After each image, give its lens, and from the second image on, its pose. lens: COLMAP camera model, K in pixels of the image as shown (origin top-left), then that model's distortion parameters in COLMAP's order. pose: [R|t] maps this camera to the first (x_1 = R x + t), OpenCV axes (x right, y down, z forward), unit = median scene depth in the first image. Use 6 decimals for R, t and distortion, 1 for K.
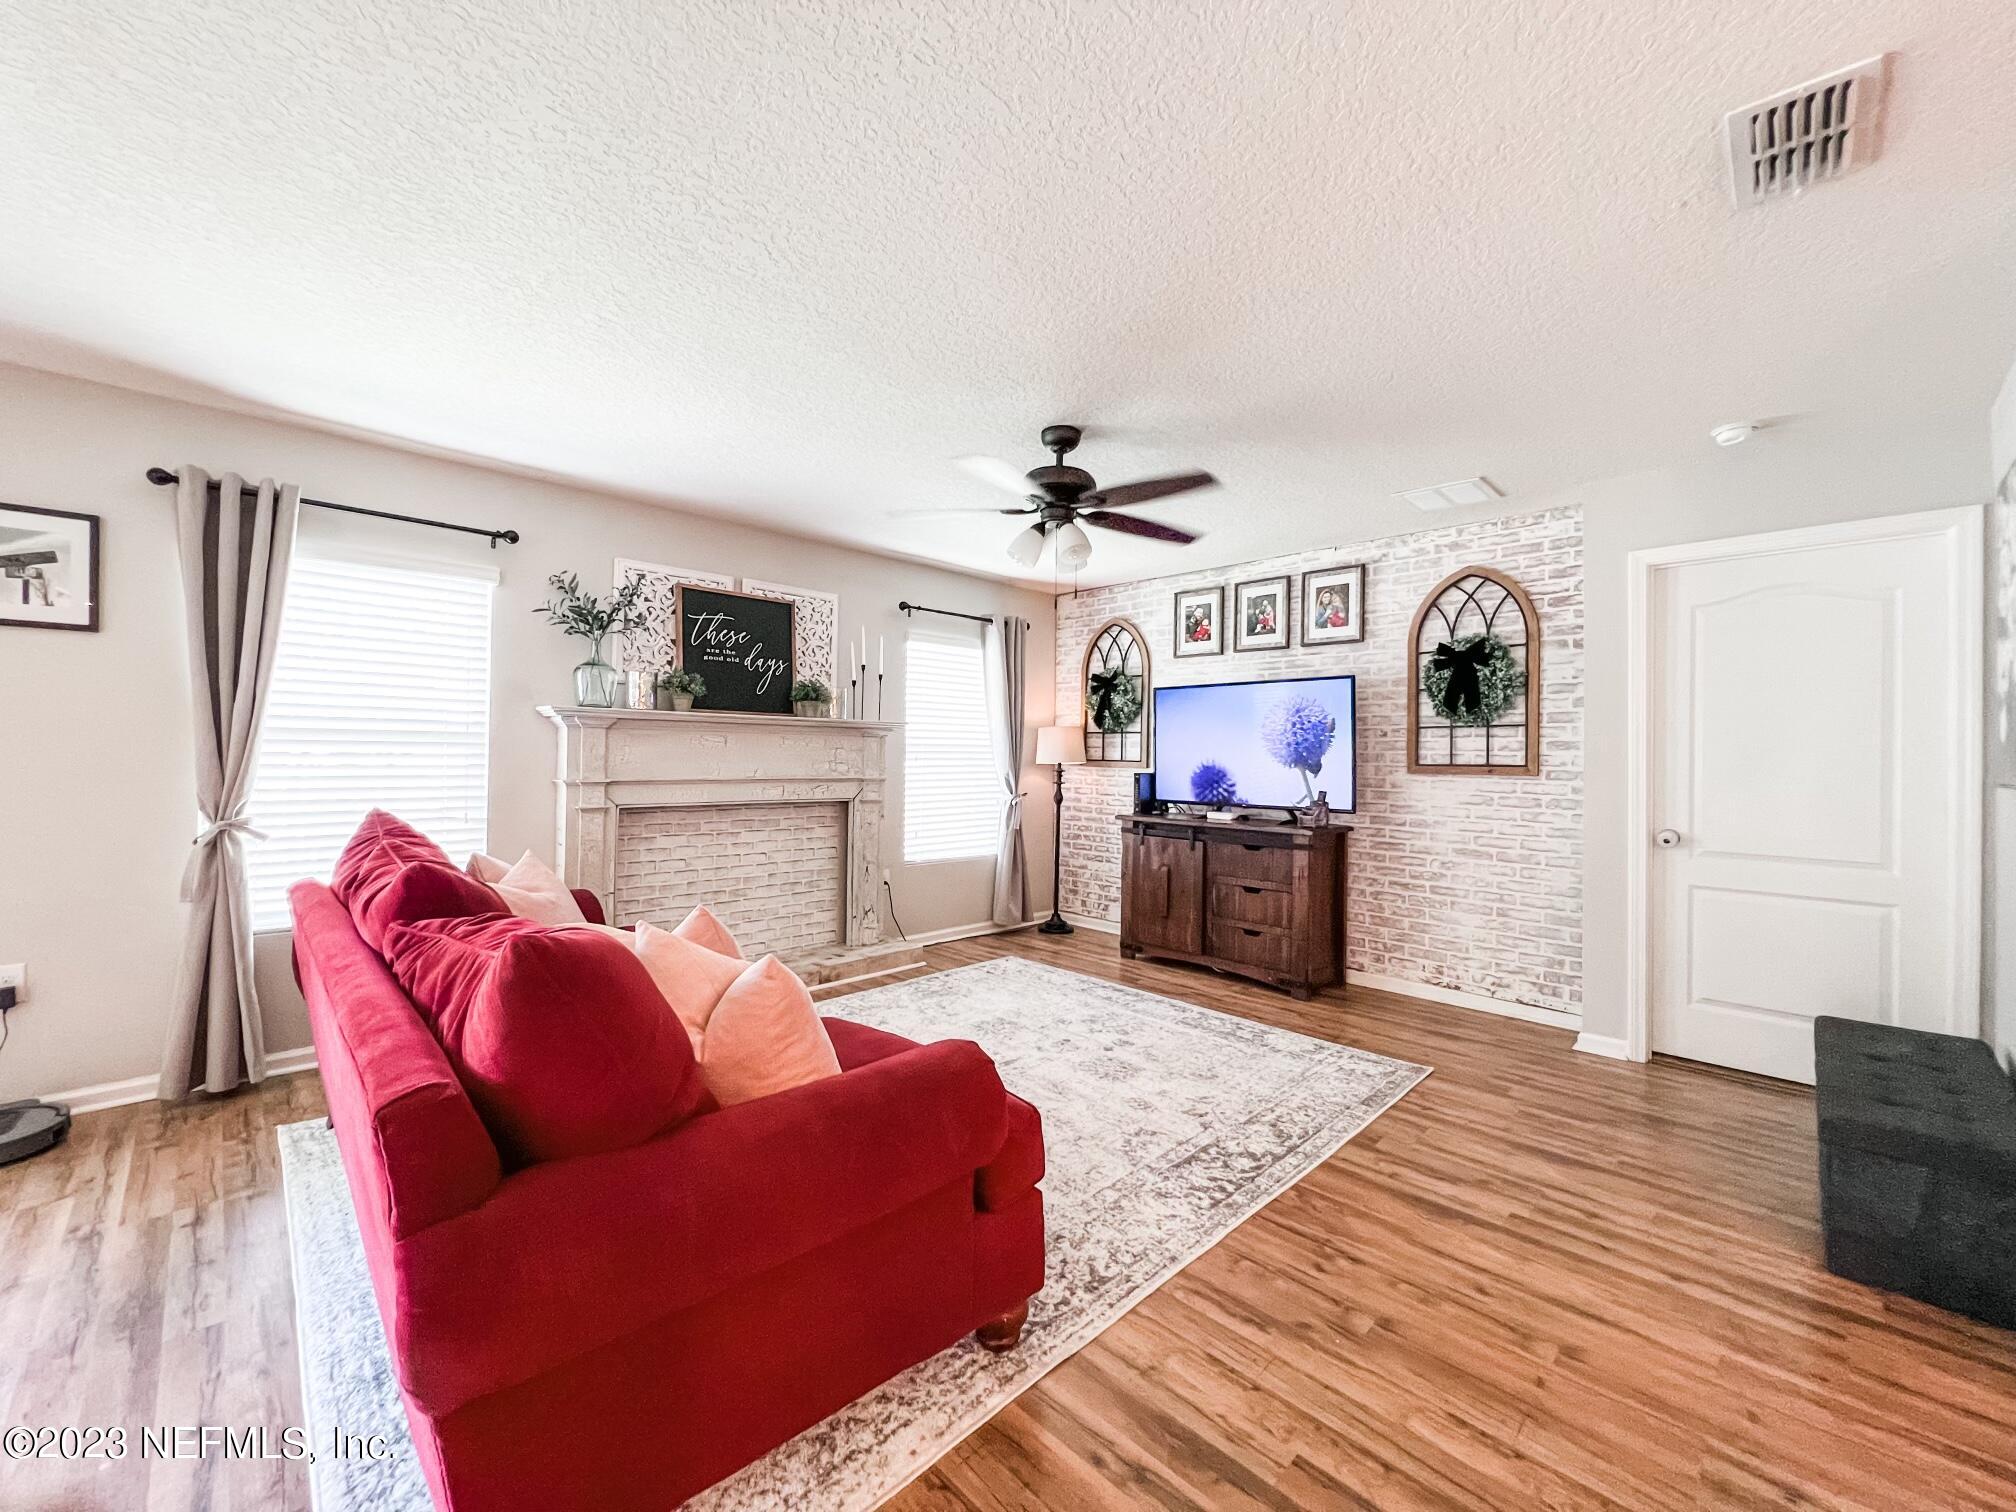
lens RADIAL K [[806.5, 0, 1003.6], [0, 806.5, 747.5], [0, 0, 1]] dist [-0.001587, -0.000400]
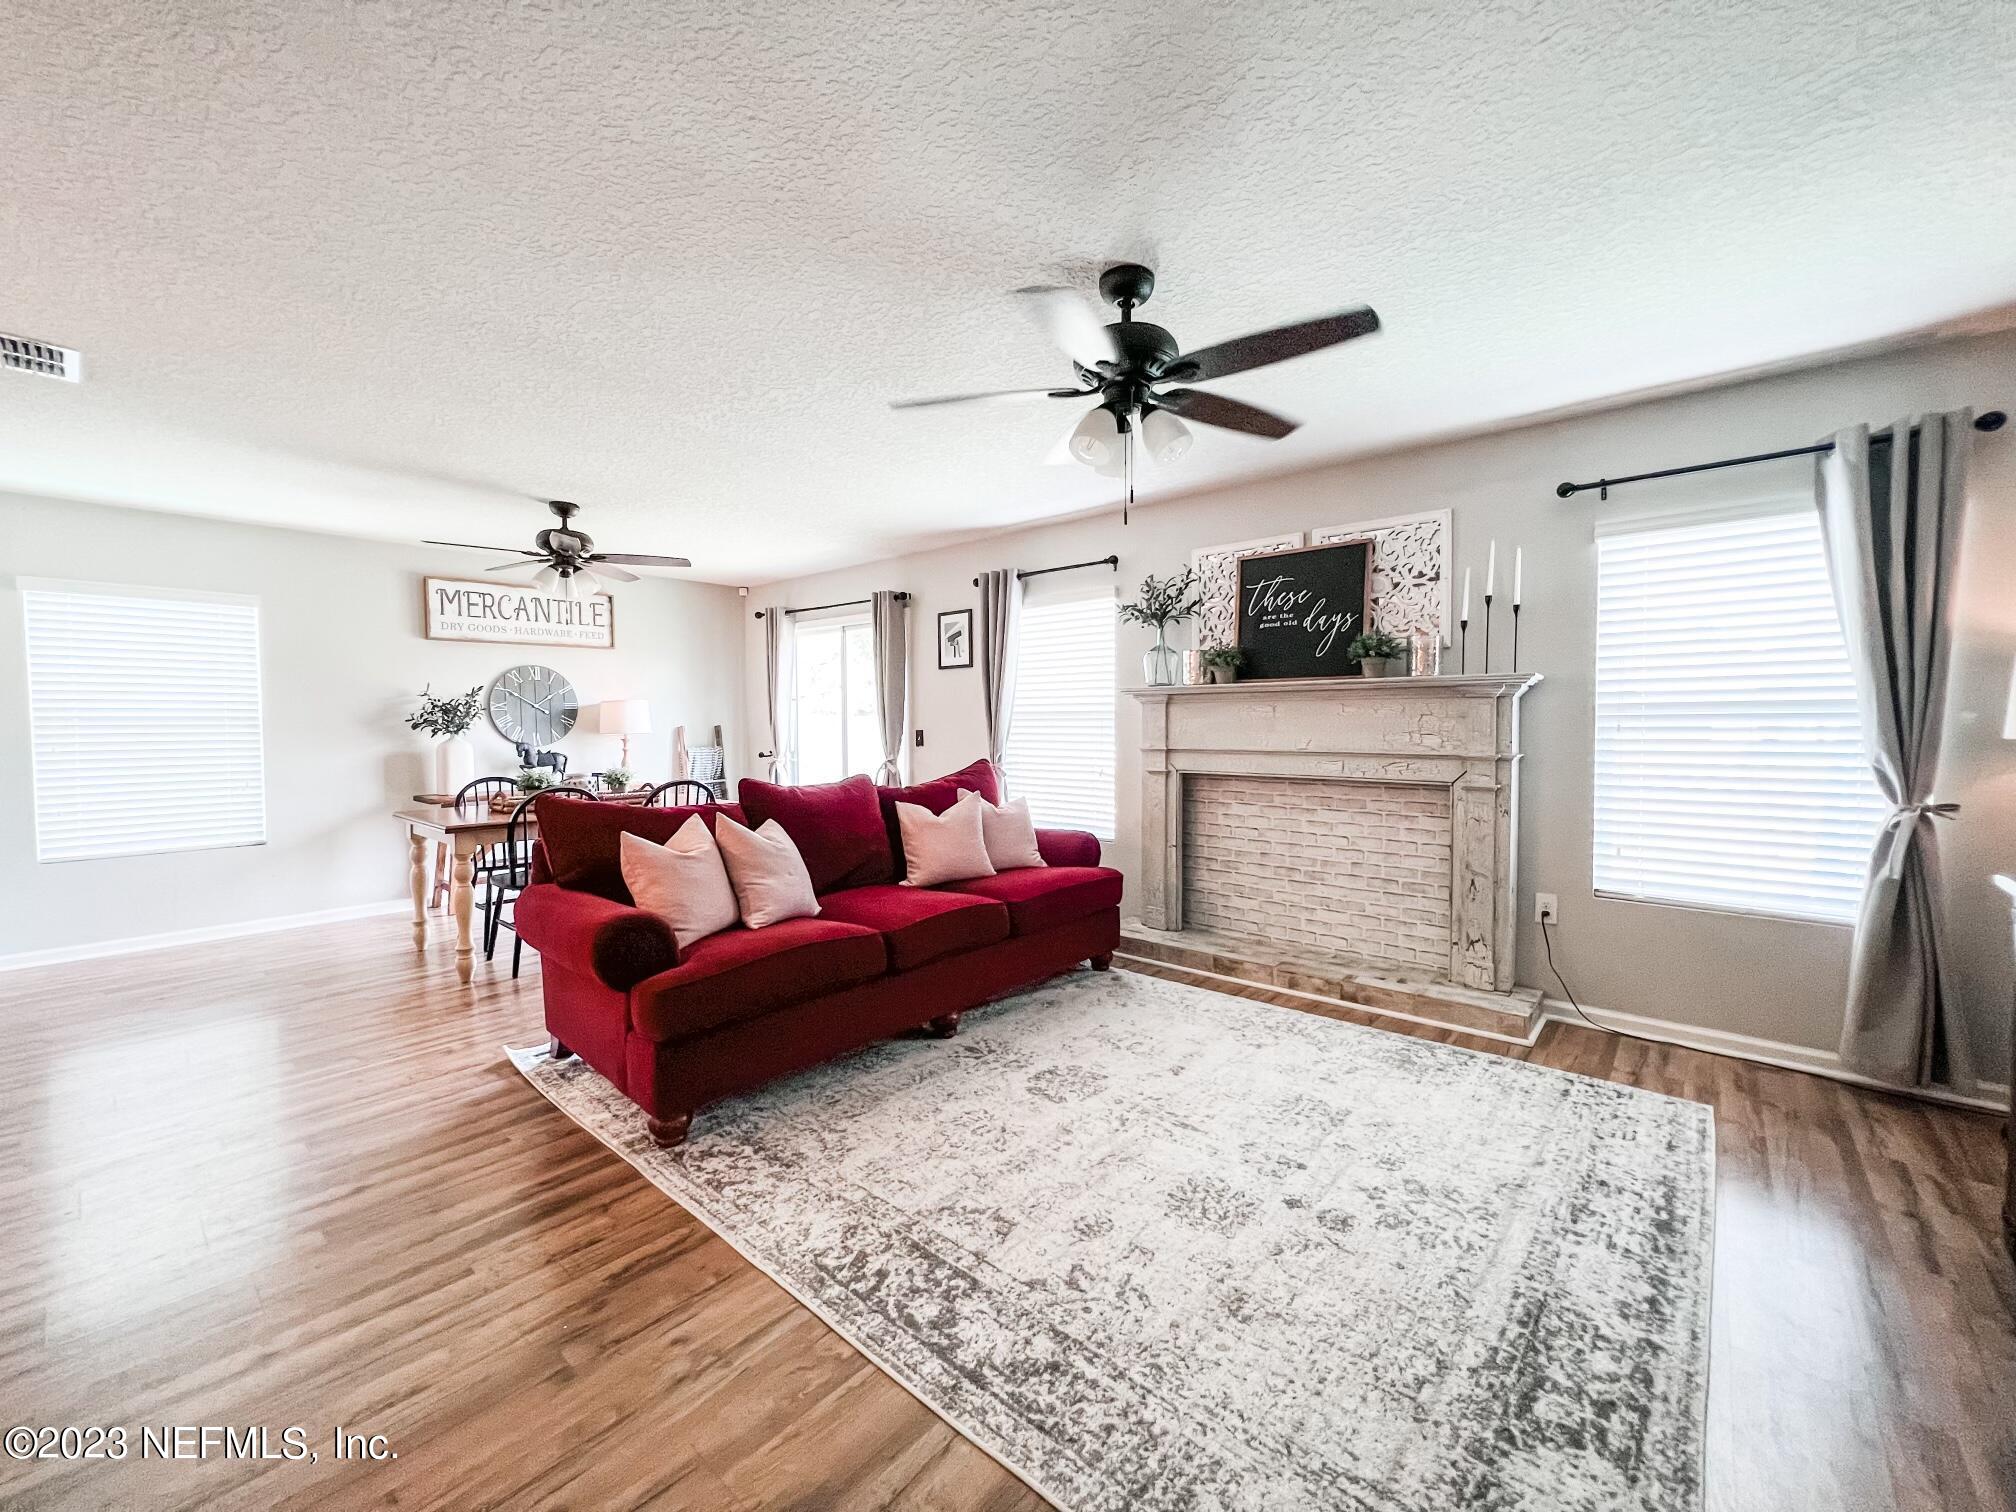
lens RADIAL K [[806.5, 0, 1003.3], [0, 806.5, 749.0], [0, 0, 1]] dist [-0.001587, -0.000400]
pose [[0.078636, 0.021788, -0.996665, 0.592968], [0.015810, 0.999608, 0.023100, 0.010323], [0.996778, -0.017574, 0.078261, 0.615013]]
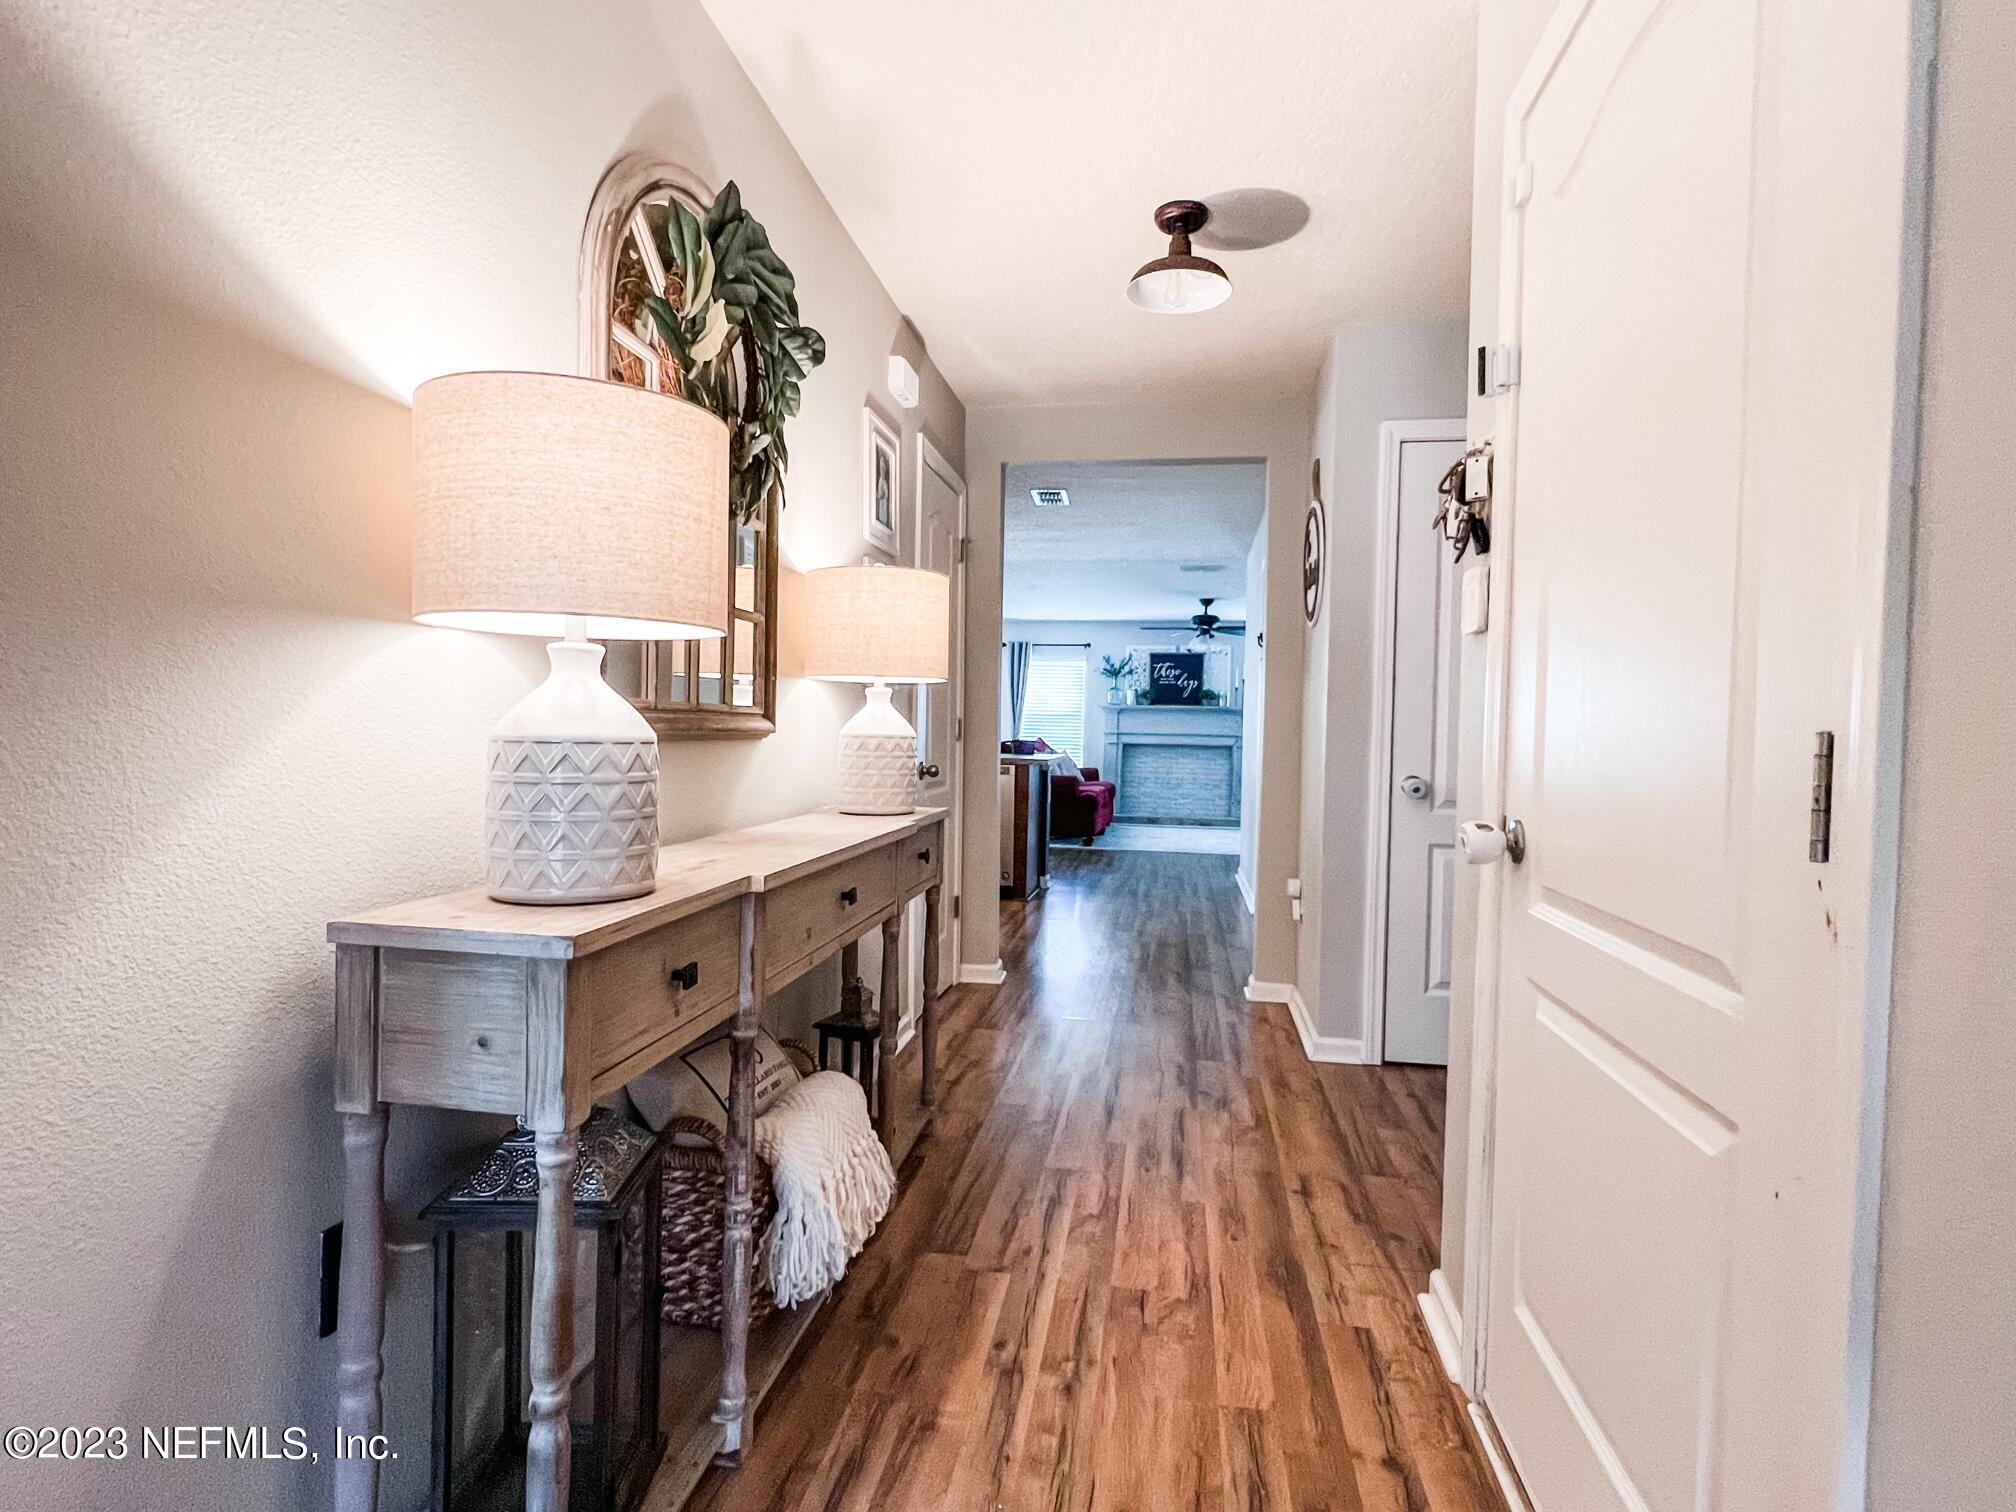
lens RADIAL K [[989.4, 0, 1003.9], [0, 989.4, 749.5], [0, 0, 1]] dist [0.000132, 0.000000]
pose [[0.585481, 0.016508, -0.810518, 1.745521], [-0.006538, 0.999856, 0.015642, 0.043971], [0.810659, -0.003859, 0.585505, -1.092537]]
